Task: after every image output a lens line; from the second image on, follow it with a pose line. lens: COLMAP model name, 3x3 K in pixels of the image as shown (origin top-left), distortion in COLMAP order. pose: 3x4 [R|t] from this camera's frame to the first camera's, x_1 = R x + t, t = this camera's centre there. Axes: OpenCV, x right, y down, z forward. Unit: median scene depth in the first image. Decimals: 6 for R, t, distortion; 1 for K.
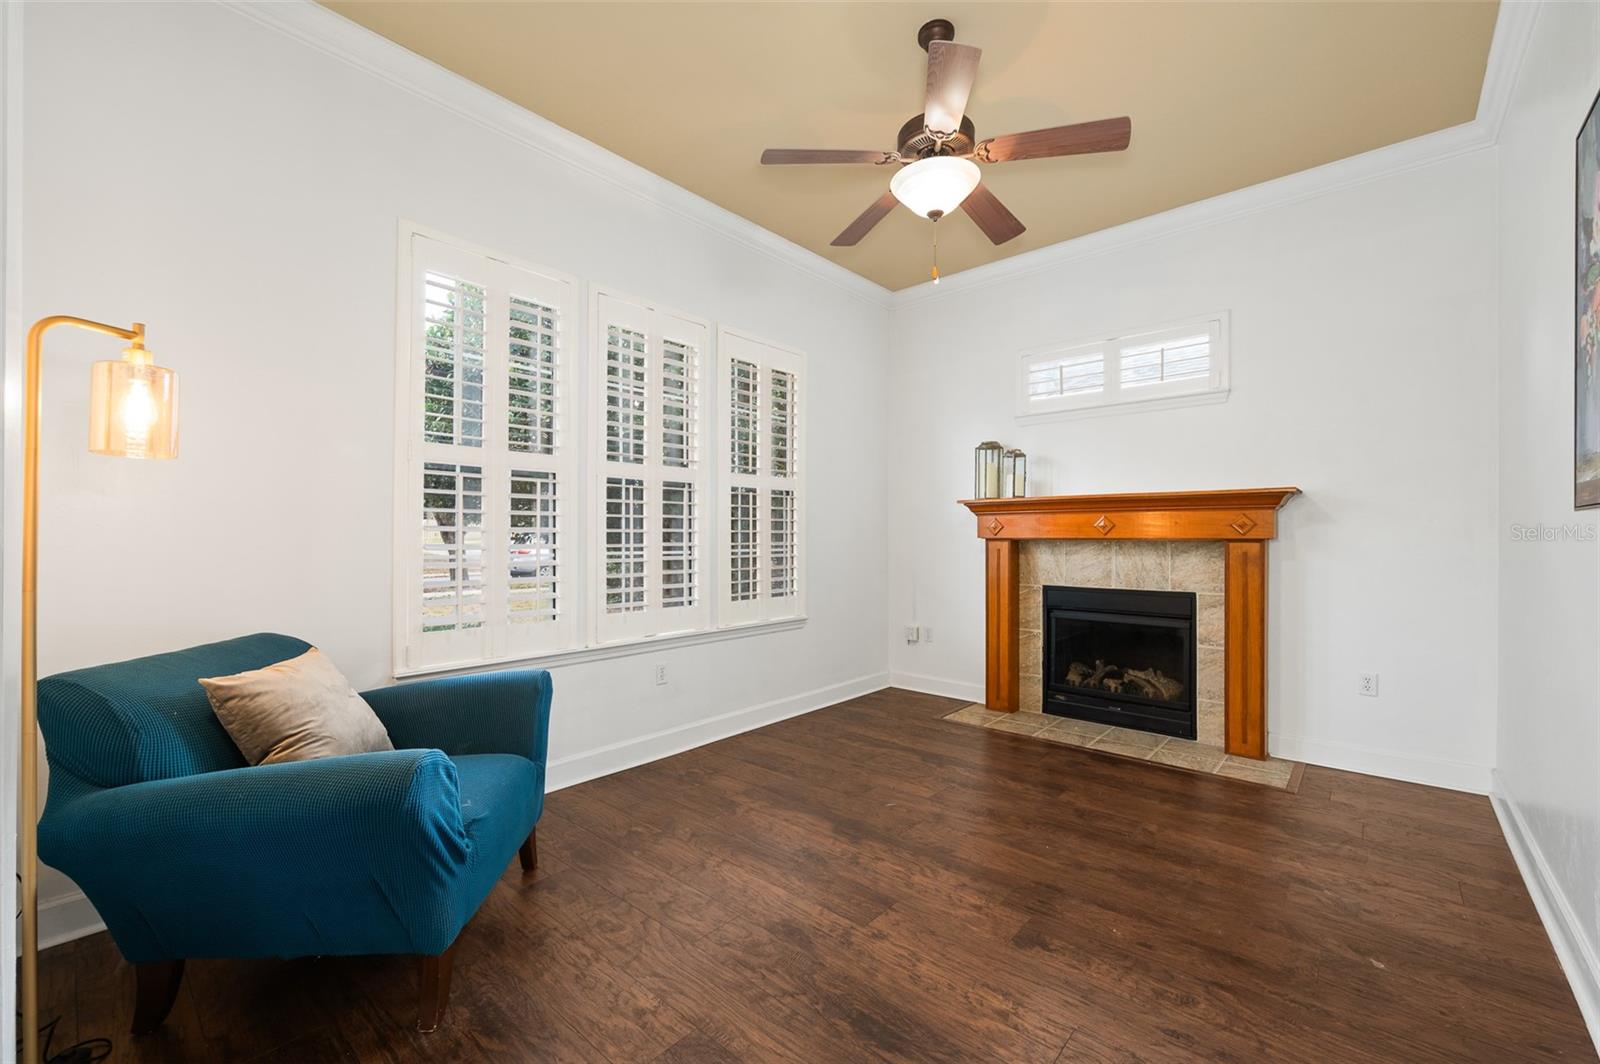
lens RADIAL K [[658.0, 0, 817.3], [0, 658.0, 536.8], [0, 0, 1]] dist [-0.011124, -0.000700]
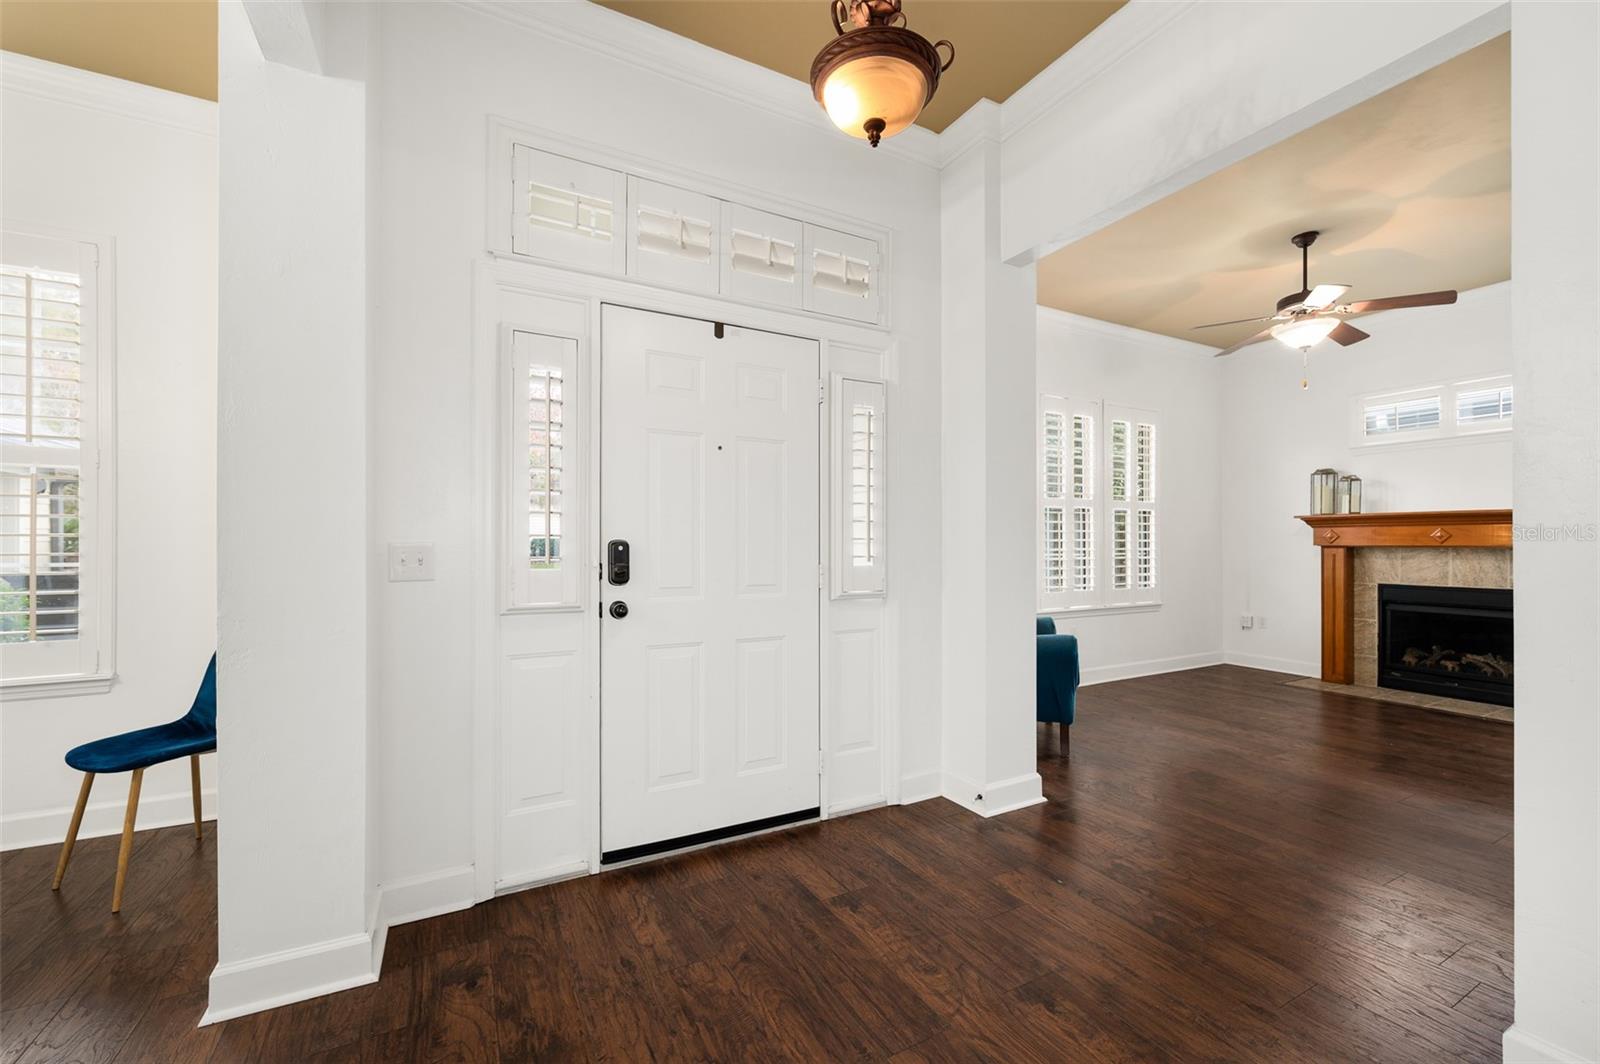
lens RADIAL K [[658.0, 0, 787.1], [0, 658.0, 540.8], [0, 0, 1]] dist [-0.011124, -0.000700]
pose [[0.927082, -0.000392, -0.374858, -0.237788], [-0.000888, 0.999994, -0.003241, -0.002381], [0.374857, 0.003337, 0.927076, -0.577413]]
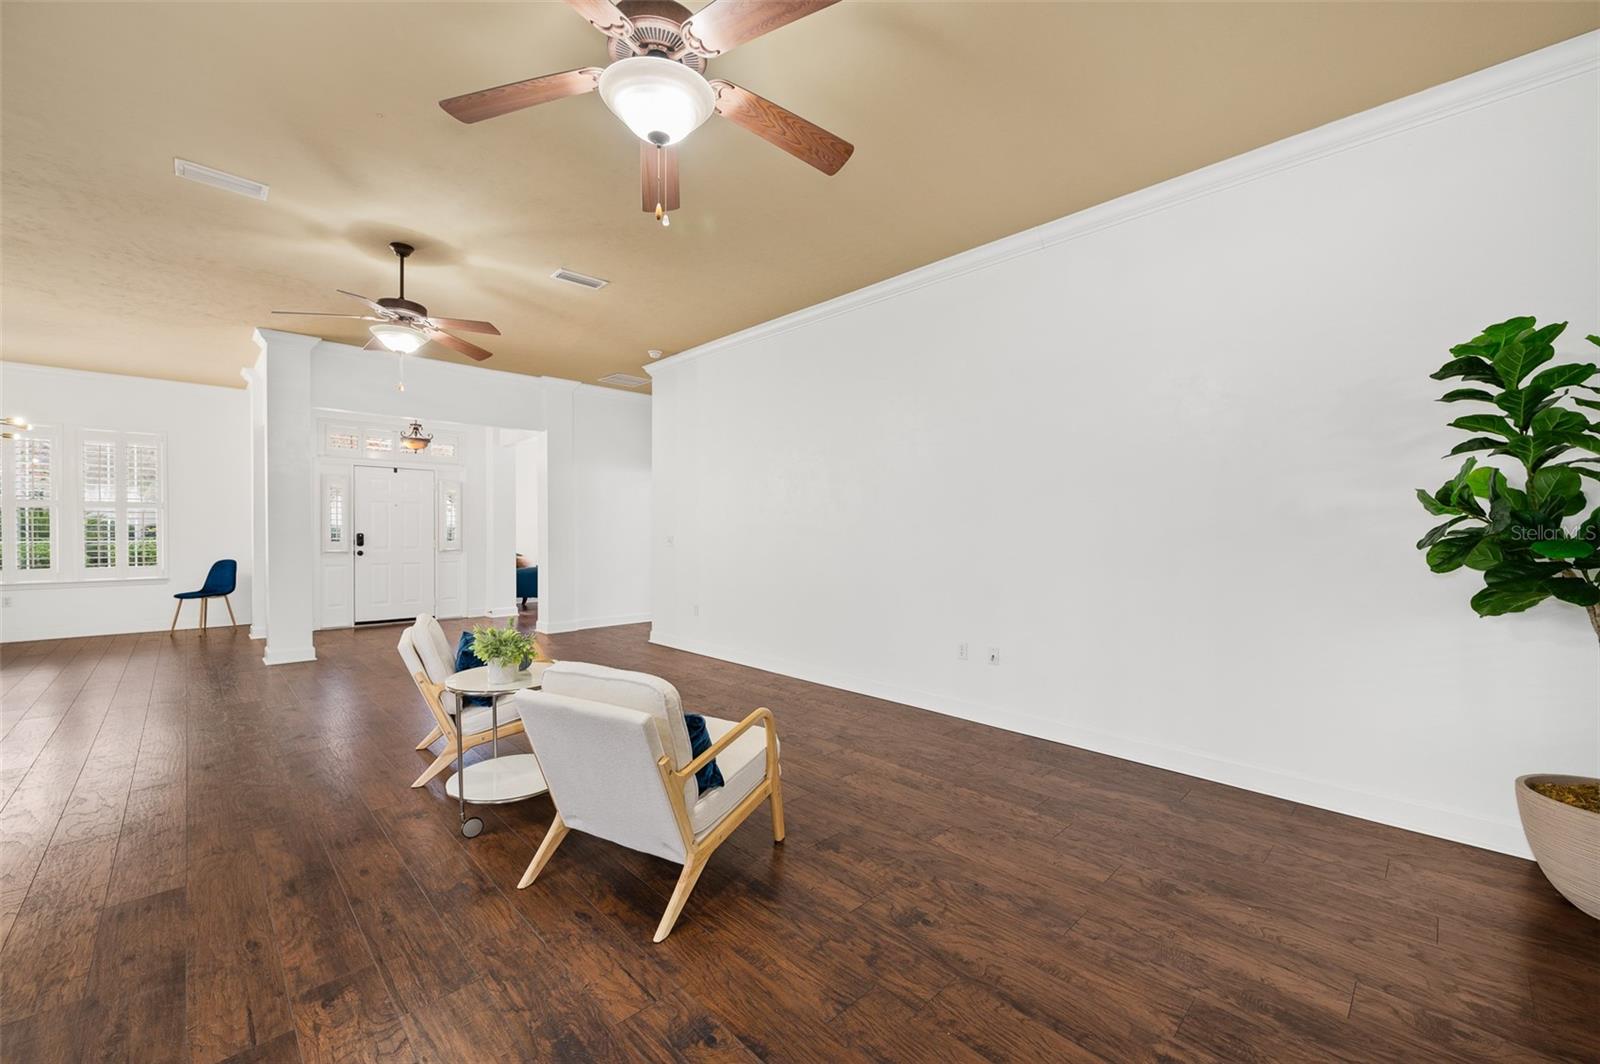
lens RADIAL K [[658.0, 0, 807.8], [0, 658.0, 546.2], [0, 0, 1]] dist [-0.011124, -0.000700]
pose [[0.993210, -0.002253, -0.116310, 1.032350], [0.002929, 0.999980, 0.005648, 0.028745], [0.116295, -0.005950, 0.993197, -1.959590]]
